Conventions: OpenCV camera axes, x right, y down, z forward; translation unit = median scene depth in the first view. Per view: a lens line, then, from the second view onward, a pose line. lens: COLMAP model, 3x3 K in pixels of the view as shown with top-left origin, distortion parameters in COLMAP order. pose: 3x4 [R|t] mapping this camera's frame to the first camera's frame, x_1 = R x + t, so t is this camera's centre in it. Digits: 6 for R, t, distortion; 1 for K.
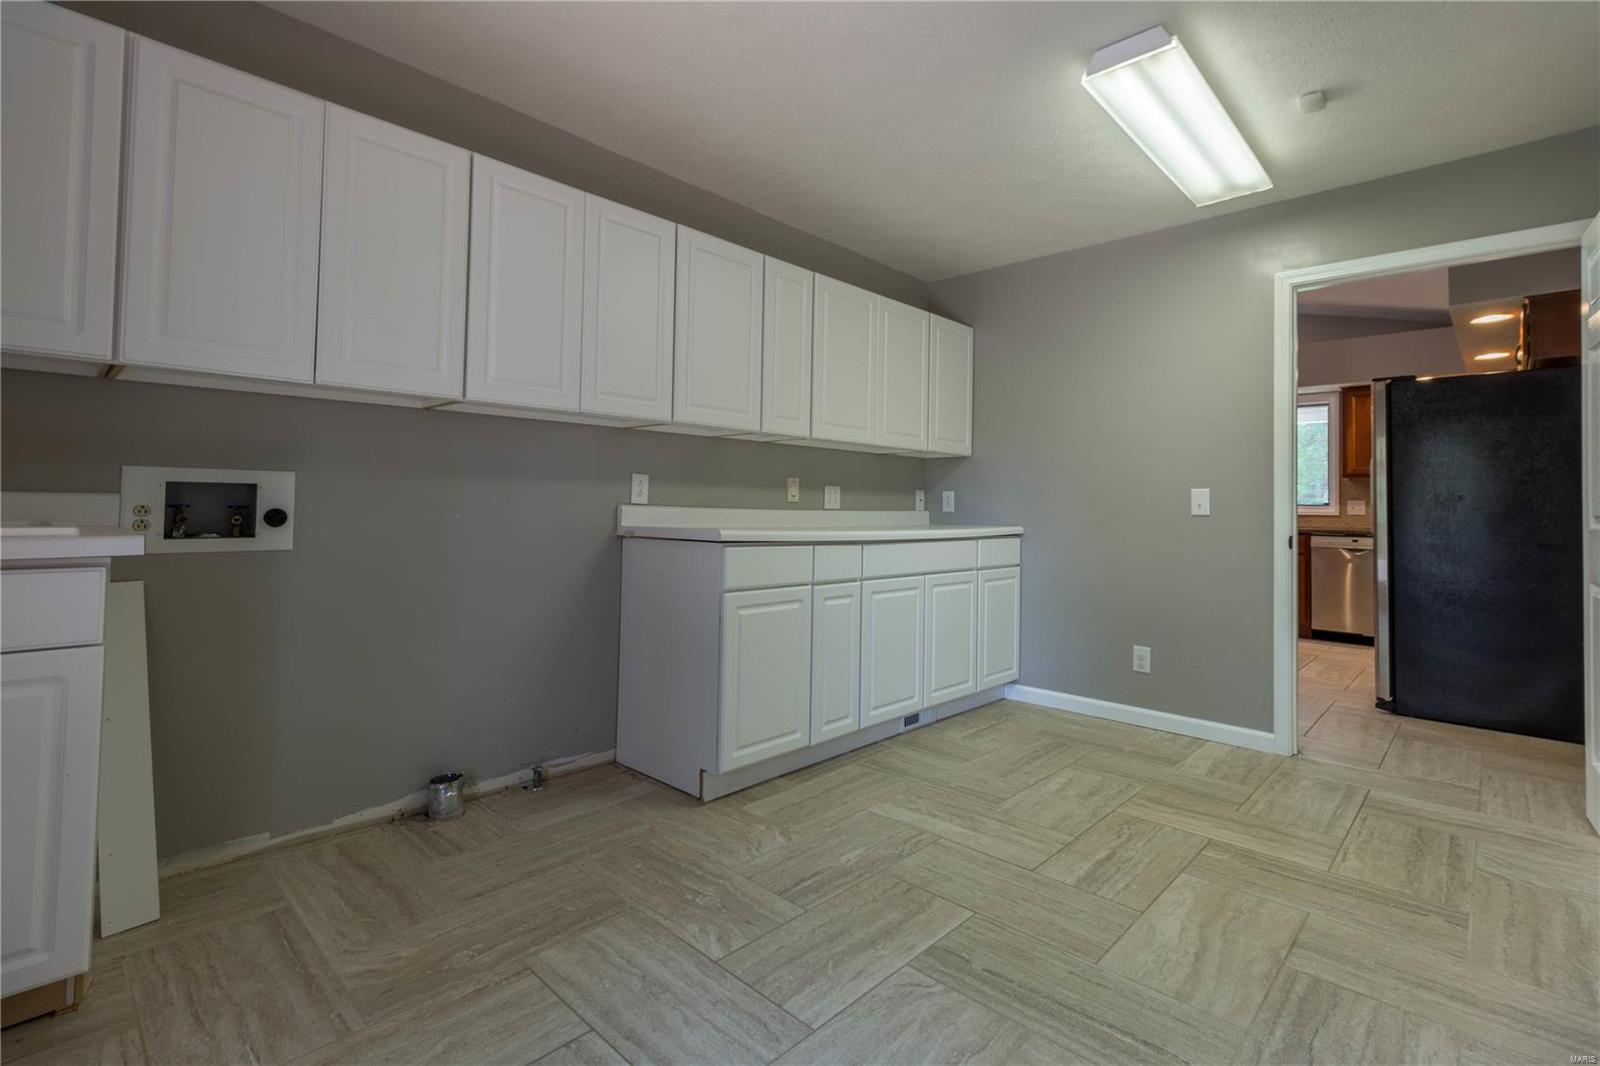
lens RADIAL K [[749.9, 0, 803.8], [0, 749.9, 484.2], [0, 0, 1]] dist [0.001206, -0.000106]
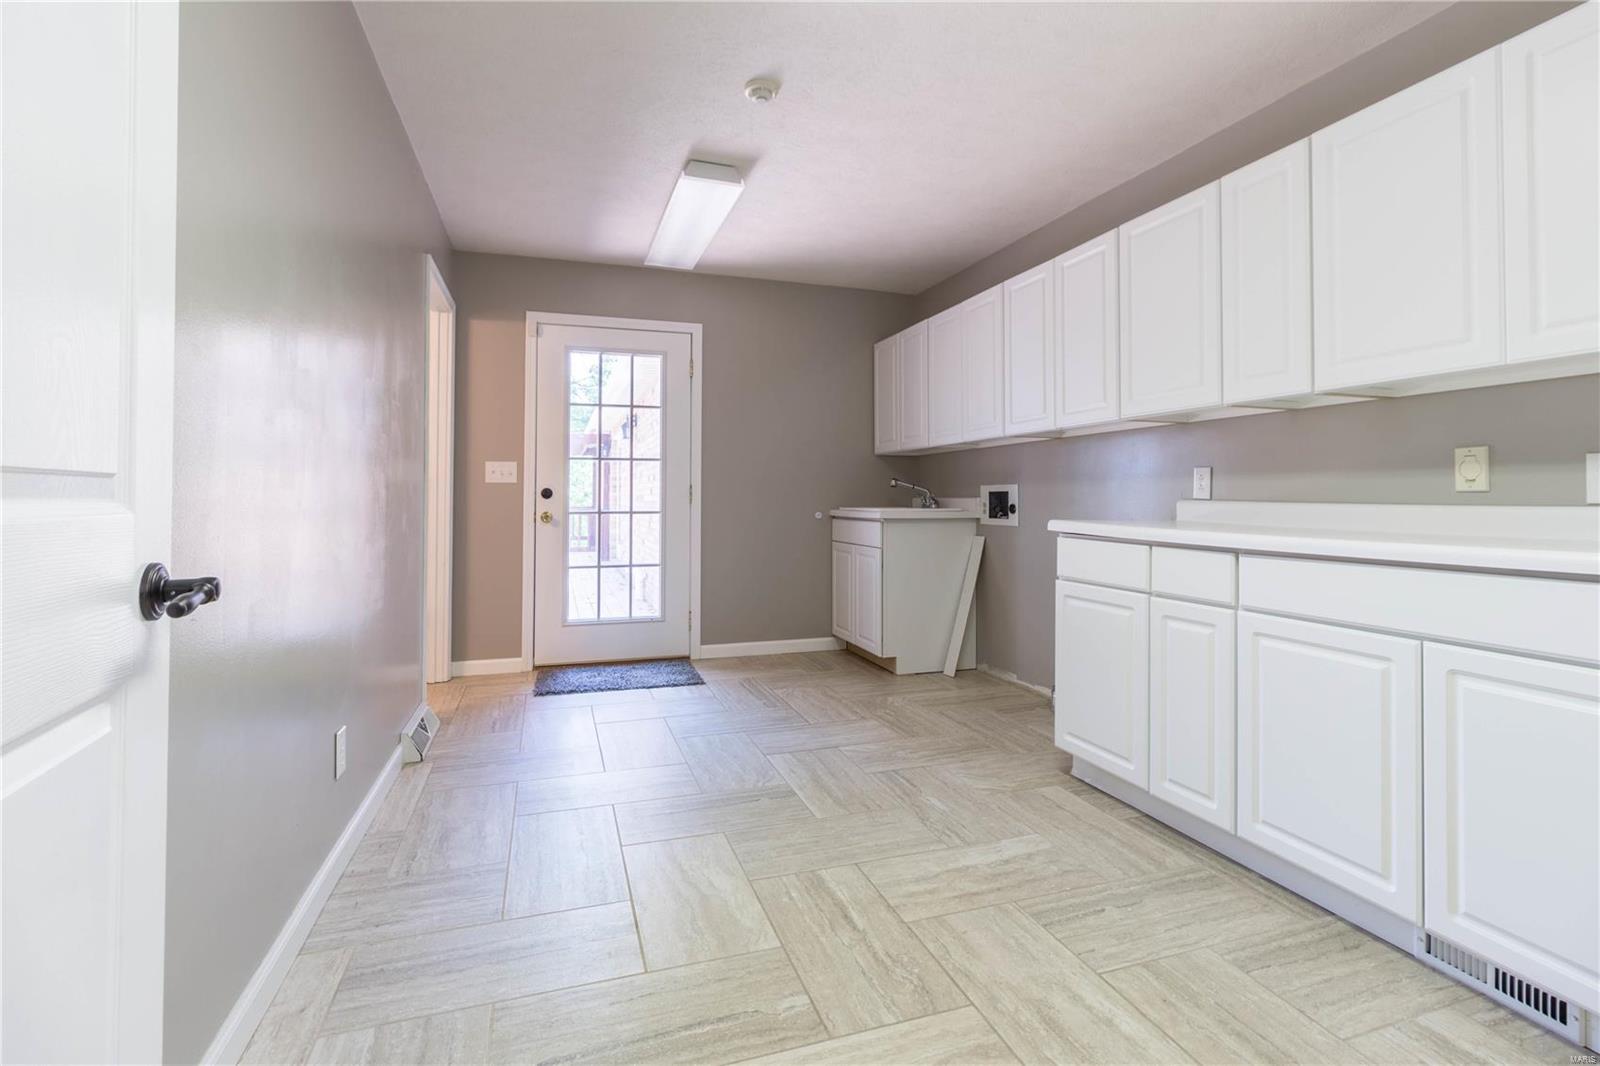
lens RADIAL K [[756.2, 0, 797.1], [0, 756.2, 489.7], [0, 0, 1]] dist [0.001170, 0.000316]
pose [[-0.479061, -0.031281, -0.877224, 1.072526], [0.011281, 0.999063, -0.041787, 0.060485], [0.877709, -0.029915, -0.478259, 1.247403]]
